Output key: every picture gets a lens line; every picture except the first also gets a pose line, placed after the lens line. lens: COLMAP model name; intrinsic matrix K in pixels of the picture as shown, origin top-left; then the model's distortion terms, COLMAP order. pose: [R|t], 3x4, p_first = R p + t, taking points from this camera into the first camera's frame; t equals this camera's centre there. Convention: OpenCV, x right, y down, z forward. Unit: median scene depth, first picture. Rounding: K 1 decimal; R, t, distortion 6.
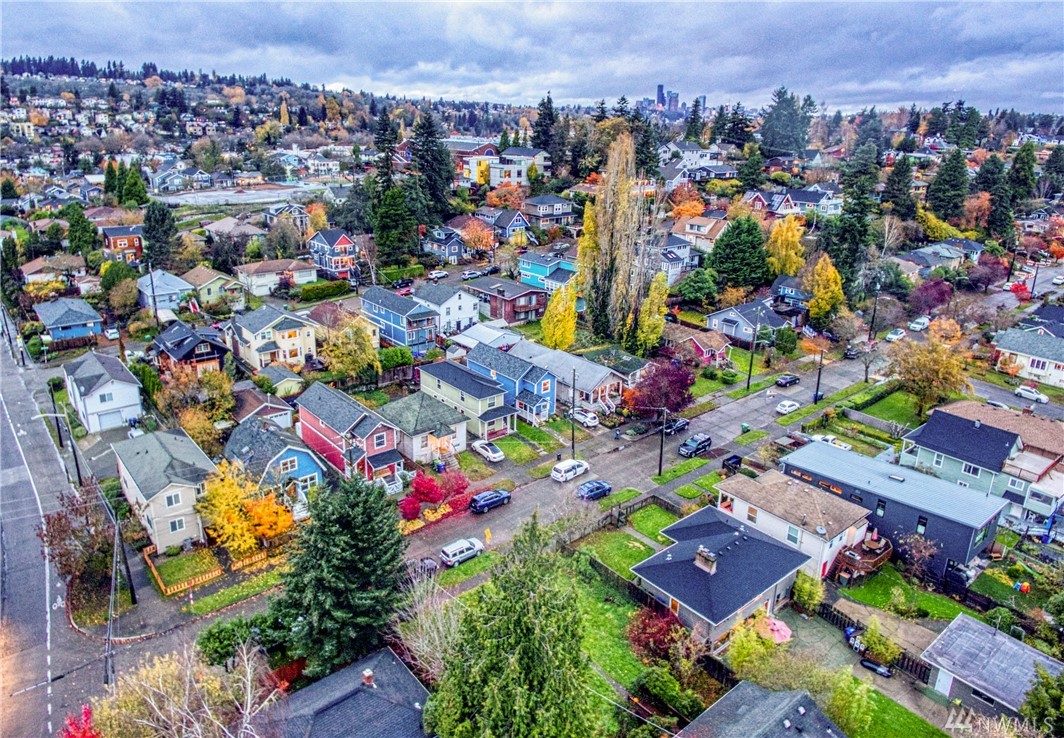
lens RADIAL K [[715.0, 0, 532.0], [0, 715.0, 369.0], [0, 0, 1]] dist [0.001238, -0.037838]
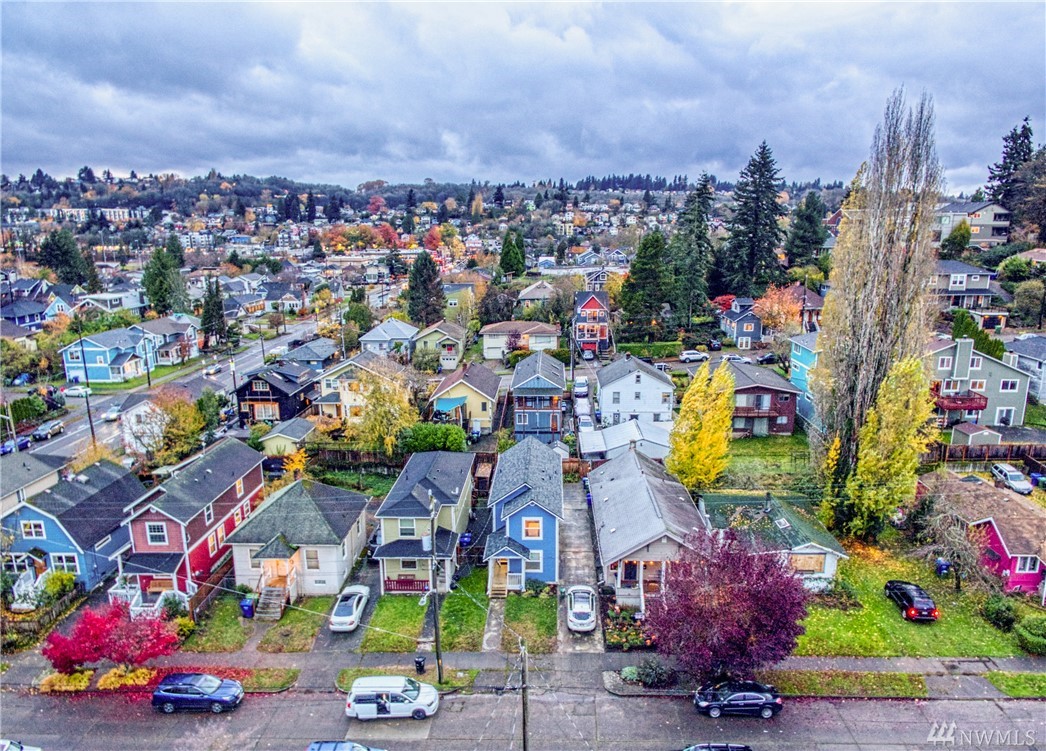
lens RADIAL K [[724.0, 0, 522.7], [0, 724.0, 404.1], [0, 0, 1]] dist [0.011454, -0.002493]
pose [[0.737262, 0.135546, -0.661870, 0.210823], [-0.203804, 0.978650, -0.026599, -0.029701], [0.644134, 0.154502, 0.749147, 0.334980]]
